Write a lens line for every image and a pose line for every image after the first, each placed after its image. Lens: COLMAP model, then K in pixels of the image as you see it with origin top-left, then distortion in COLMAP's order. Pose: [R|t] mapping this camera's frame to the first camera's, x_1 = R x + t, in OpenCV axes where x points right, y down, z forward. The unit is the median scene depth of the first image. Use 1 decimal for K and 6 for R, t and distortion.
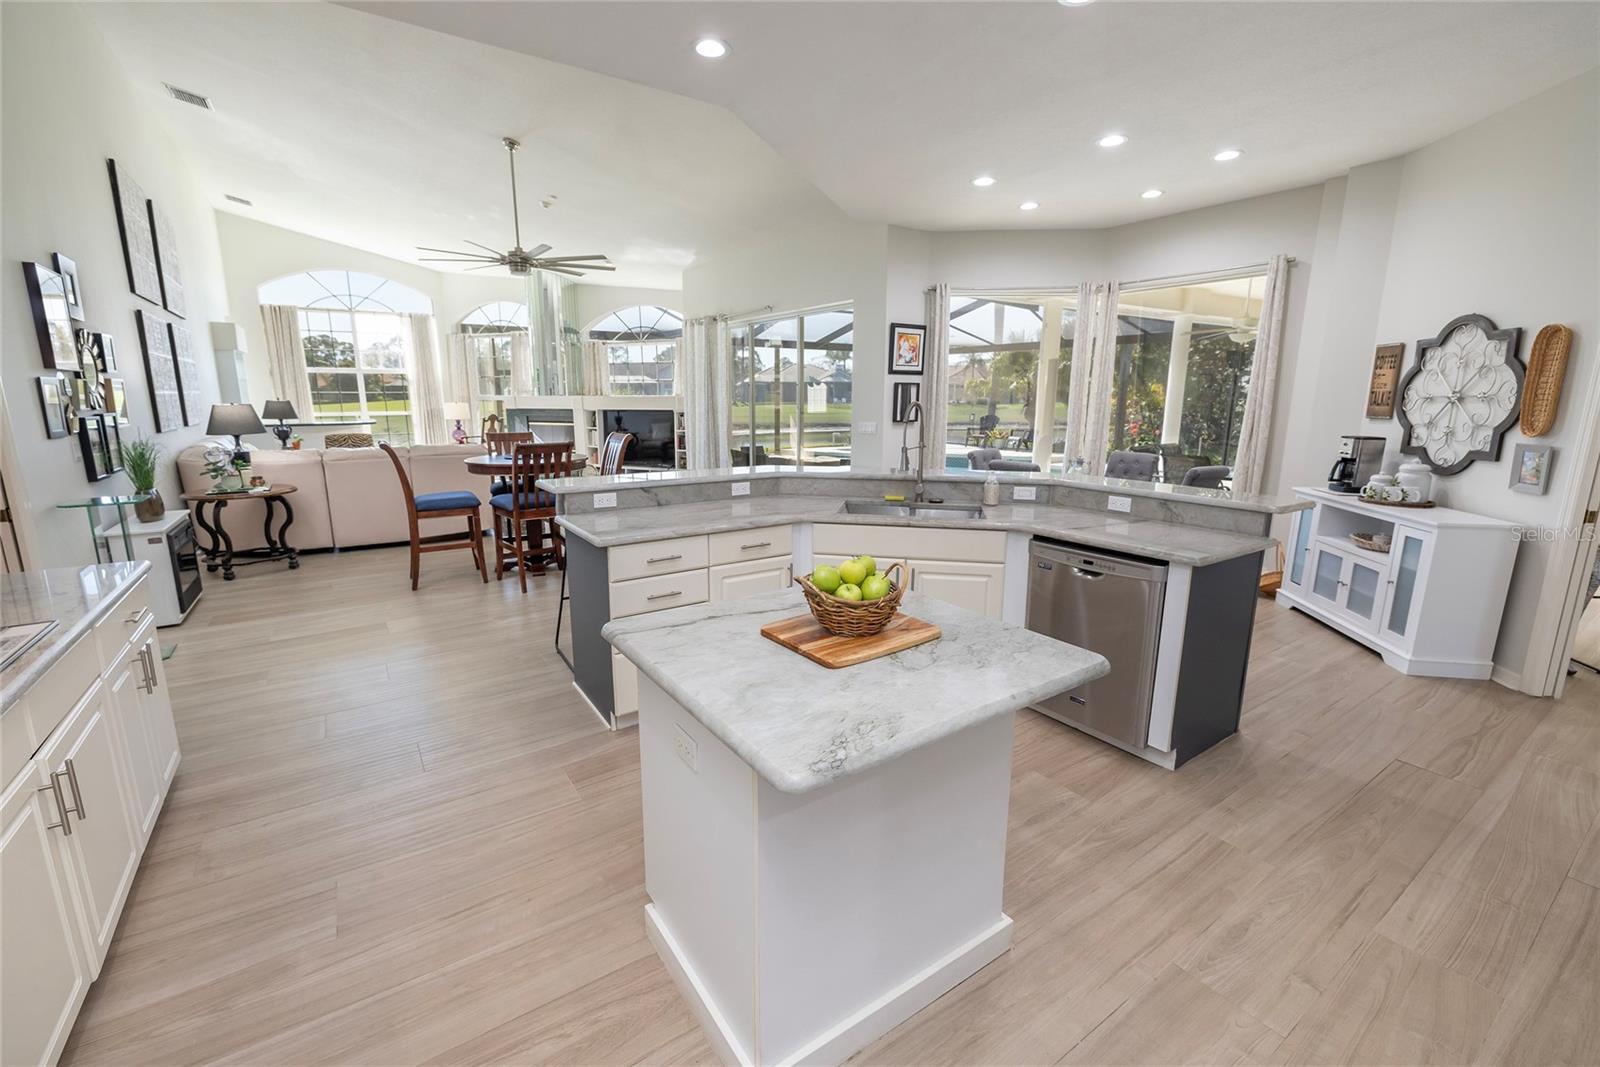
lens RADIAL K [[674.7, 0, 796.8], [0, 674.7, 540.7], [0, 0, 1]] dist [0.001118, -0.000664]
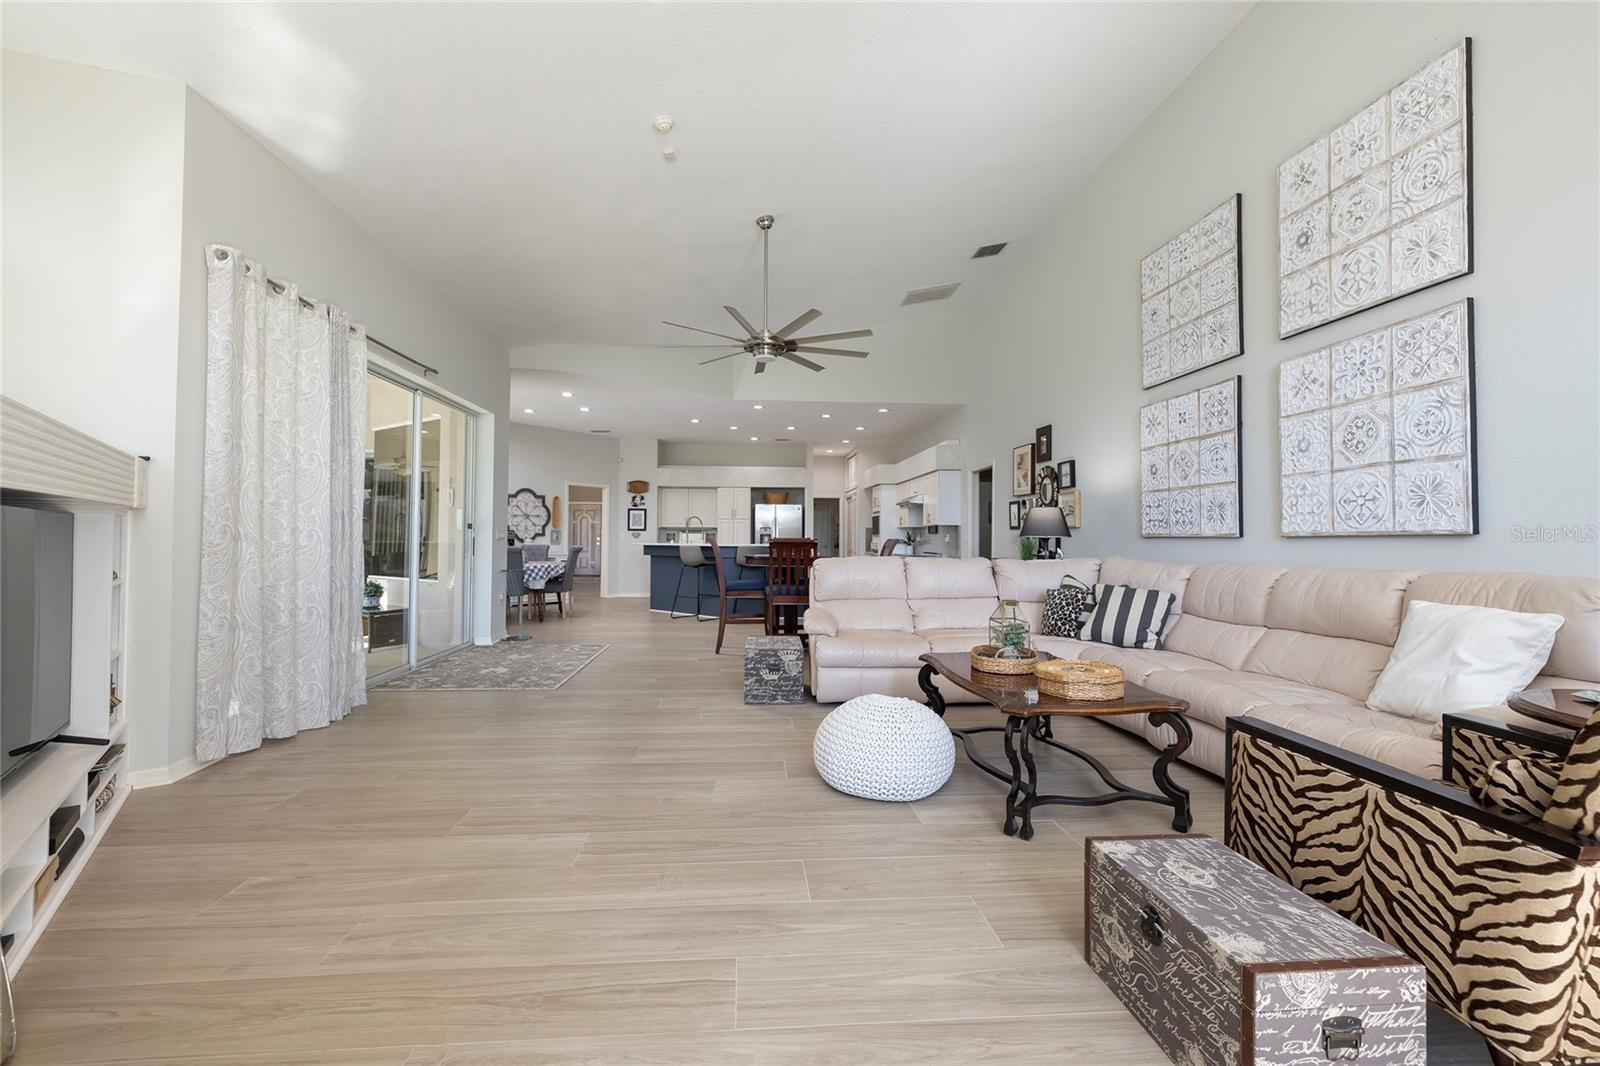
lens RADIAL K [[674.7, 0, 793.5], [0, 674.7, 530.8], [0, 0, 1]] dist [0.001118, -0.000664]
pose [[-0.875591, -0.002461, 0.483047, -0.869071], [0.094574, 0.979761, 0.176420, -0.328850], [-0.473705, 0.200156, -0.857637, 1.766045]]
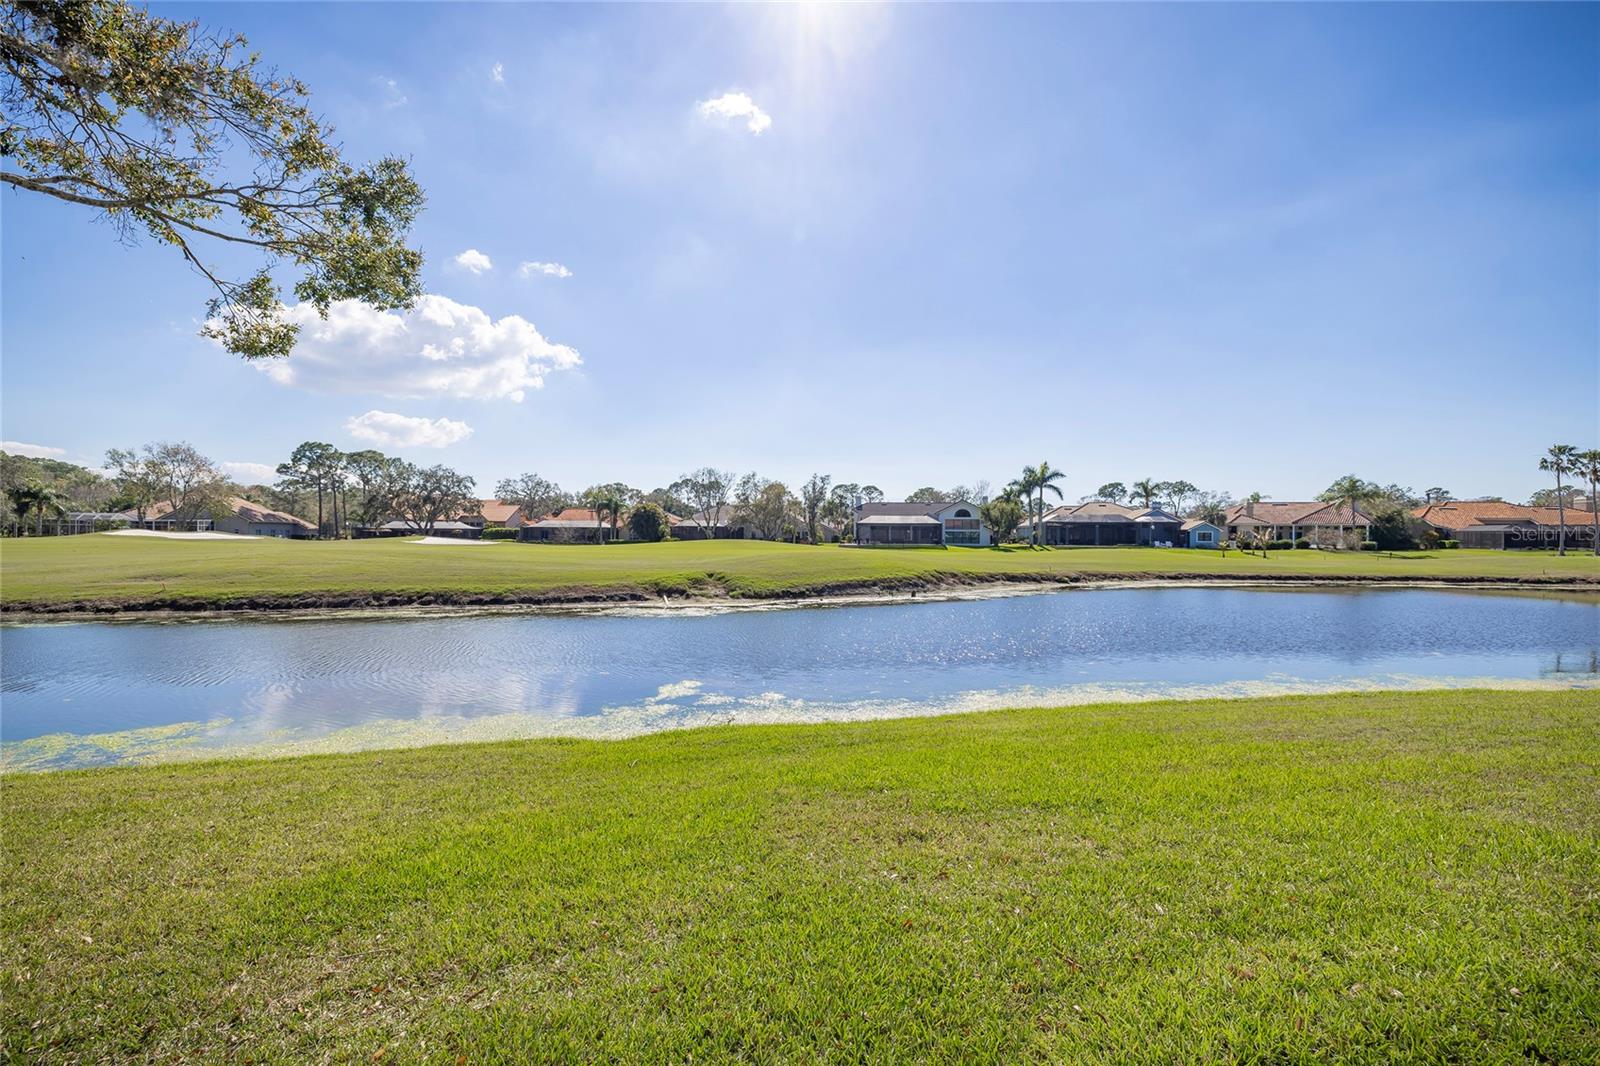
lens RADIAL K [[674.7, 0, 788.1], [0, 674.7, 535.2], [0, 0, 1]] dist [0.001118, -0.000664]
pose [[0.948693, 0.004774, -0.316163, -1.913085], [-0.072239, 0.976714, -0.202017, -0.386212], [0.307836, 0.214491, 0.926947, 1.890661]]
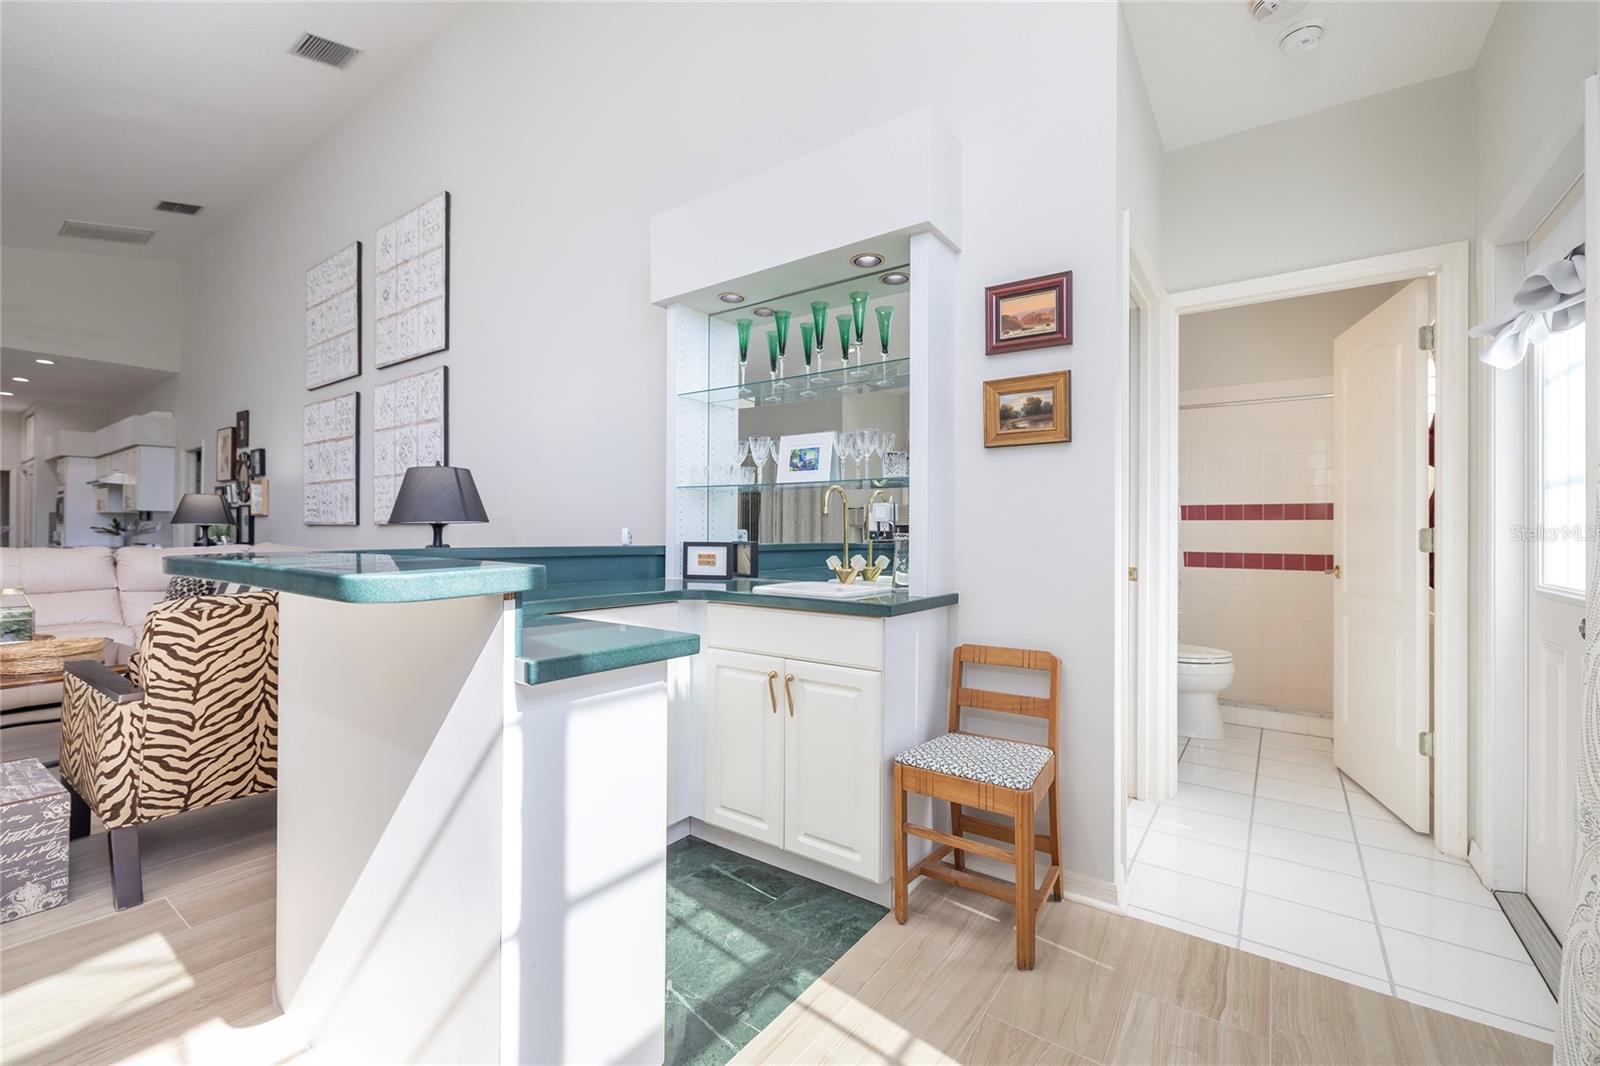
lens RADIAL K [[674.7, 0, 800.6], [0, 674.7, 530.0], [0, 0, 1]] dist [0.001118, -0.000664]
pose [[-0.936919, -0.009724, -0.349413, -1.135984], [-0.082973, 0.977230, 0.195288, -0.359081], [0.339557, 0.211961, -0.916392, 1.906612]]
